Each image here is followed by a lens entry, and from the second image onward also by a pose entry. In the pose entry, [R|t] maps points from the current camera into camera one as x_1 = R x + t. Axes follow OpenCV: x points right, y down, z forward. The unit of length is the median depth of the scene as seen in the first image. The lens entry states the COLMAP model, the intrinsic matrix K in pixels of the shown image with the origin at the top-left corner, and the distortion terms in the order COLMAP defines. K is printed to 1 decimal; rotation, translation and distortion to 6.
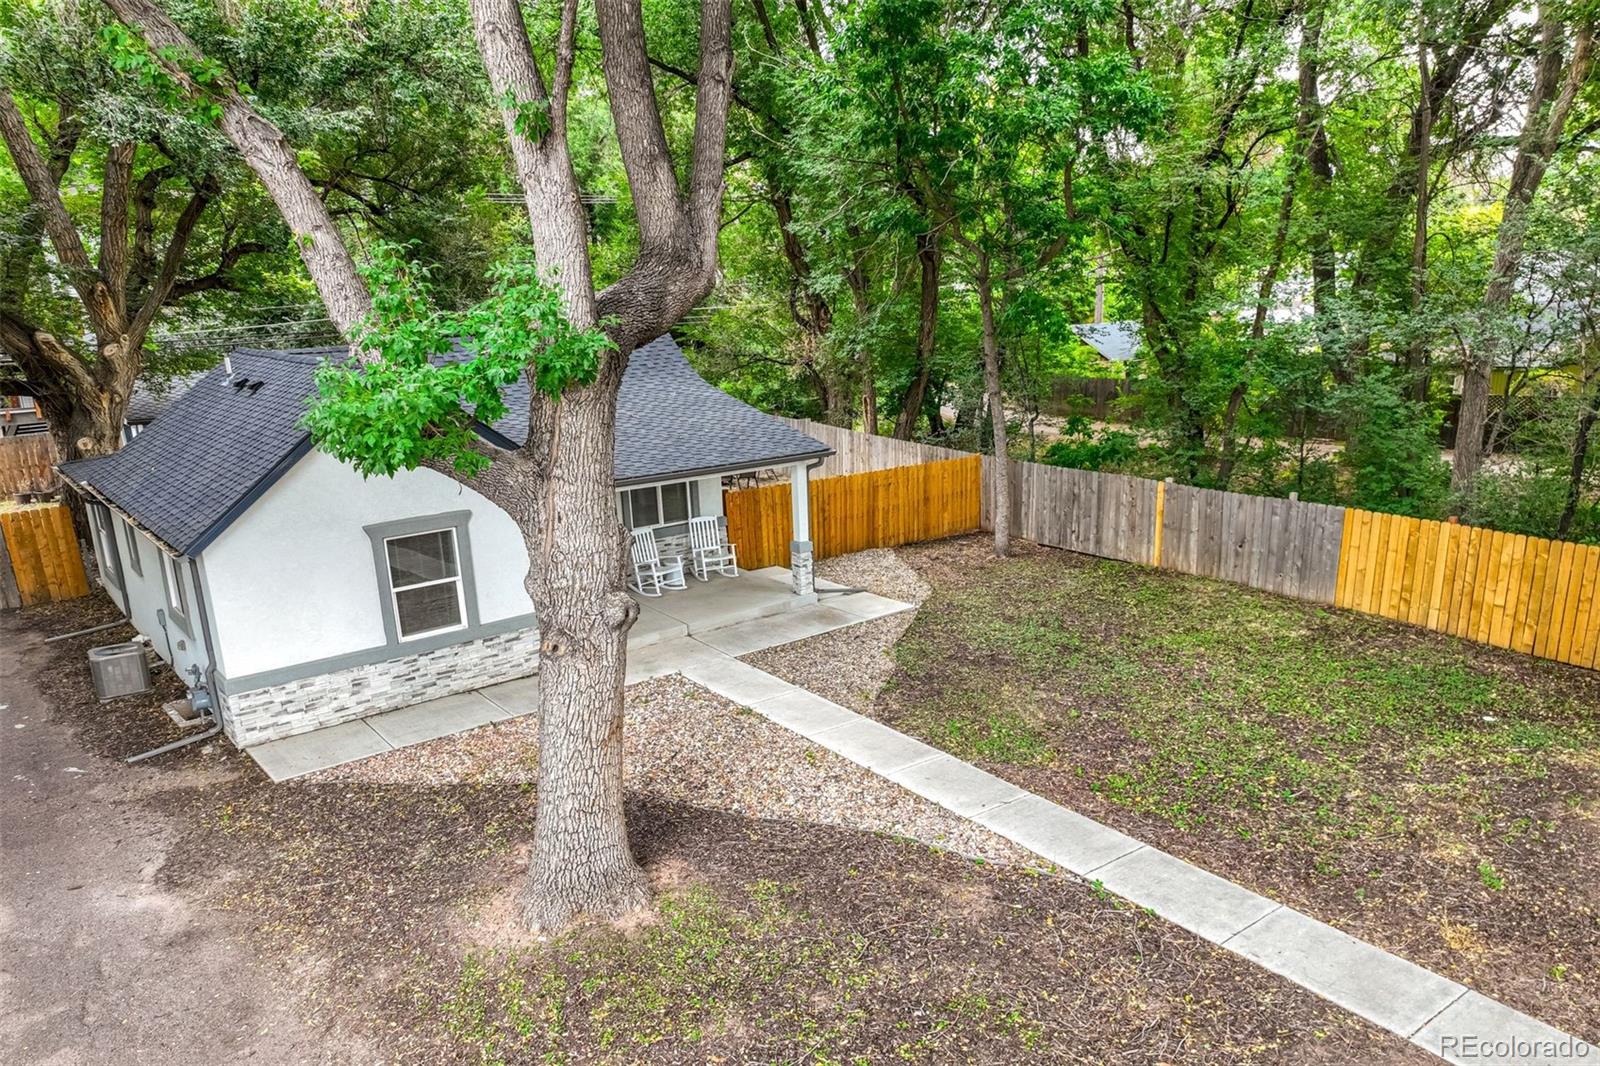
lens RADIAL K [[1056.5, 0, 804.2], [0, 1056.5, 576.0], [0, 0, 1]] dist [0.004637, 0.004396]
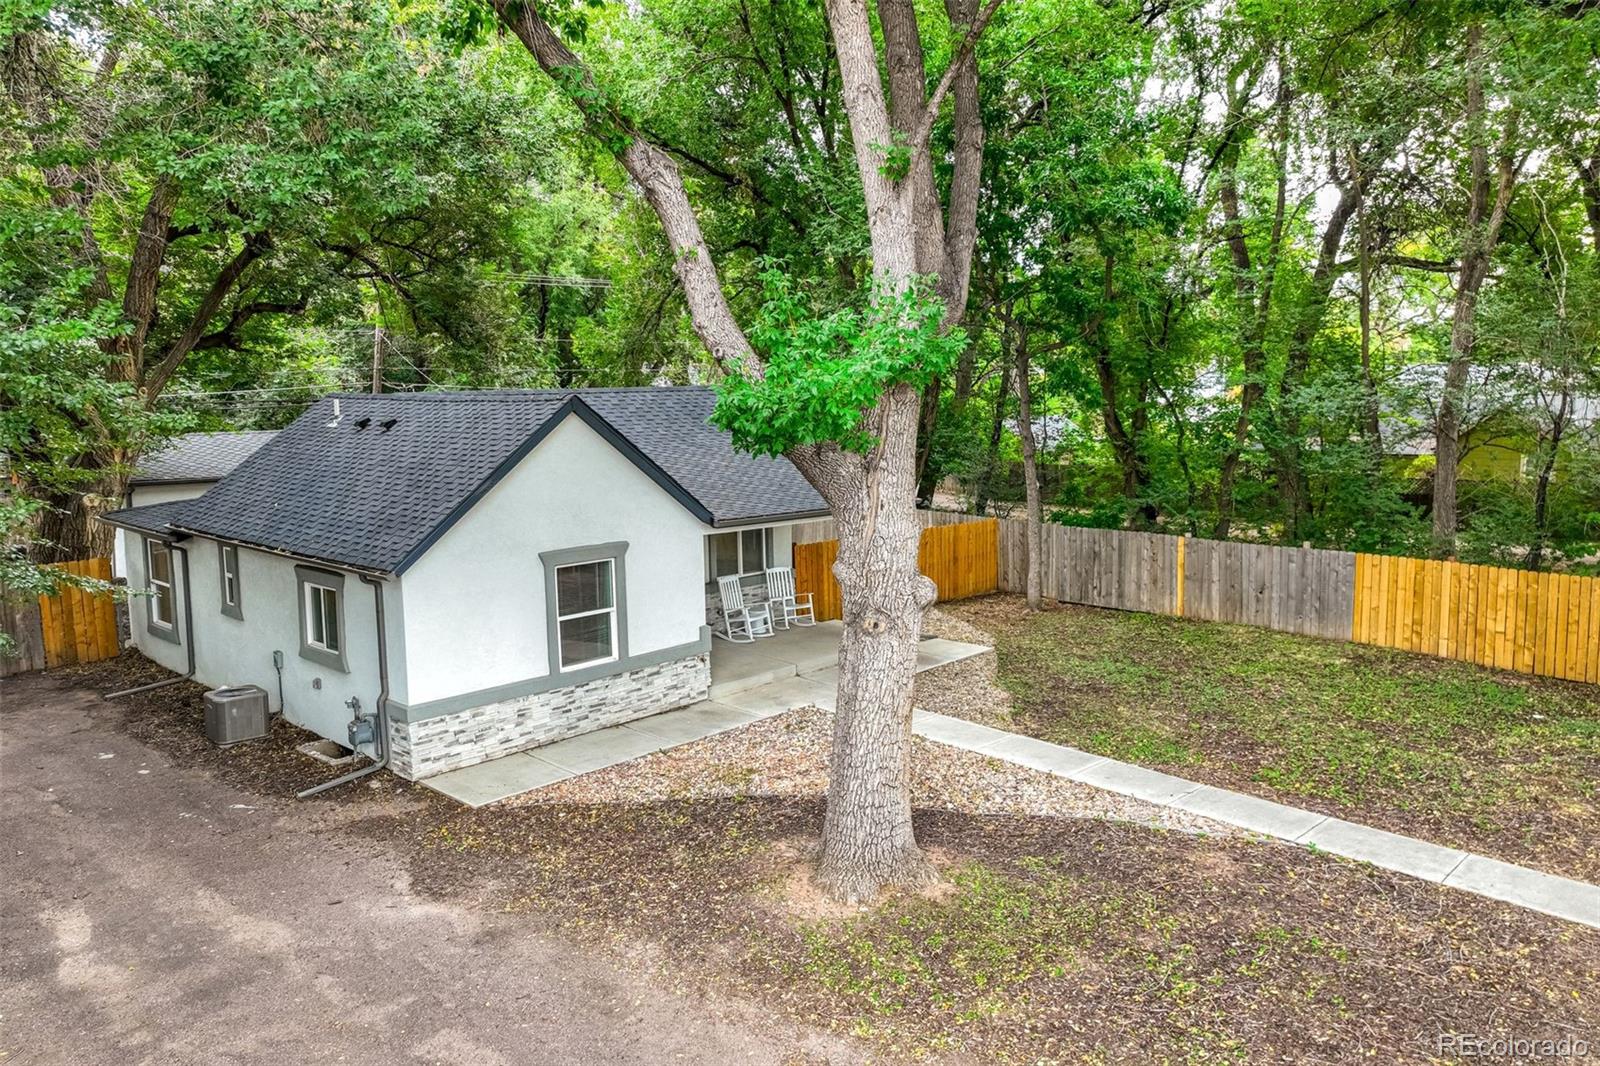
lens RADIAL K [[1104.6, 0, 837.3], [0, 1104.6, 513.8], [0, 0, 1]] dist [0.001142, 0.012418]
pose [[0.985182, 0.001540, 0.171503, -0.309646], [0.026124, 0.986944, -0.158929, 0.088681], [-0.169509, 0.161054, 0.972280, -0.075906]]
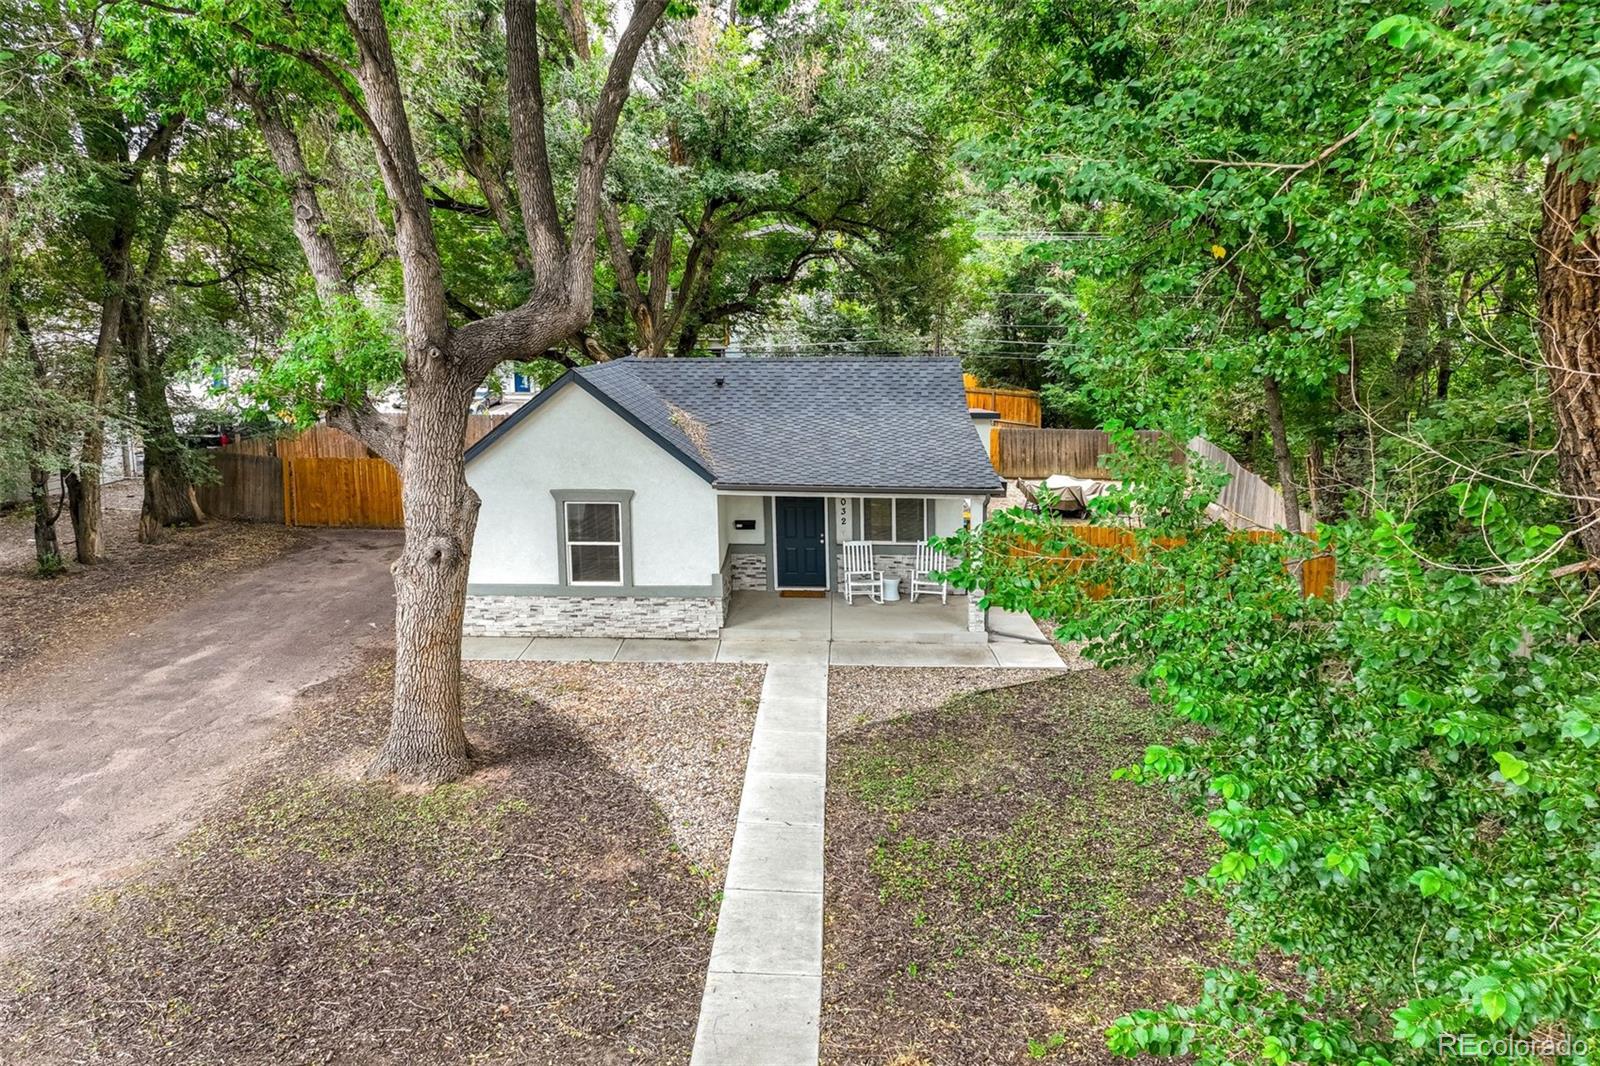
lens RADIAL K [[1104.6, 0, 793.9], [0, 1104.6, 518.6], [0, 0, 1]] dist [0.001142, 0.012418]
pose [[0.781586, 0.142521, -0.607298, 0.635369], [-0.193929, 0.980824, -0.019405, -0.043123], [0.592887, 0.132939, 0.794237, 0.095184]]
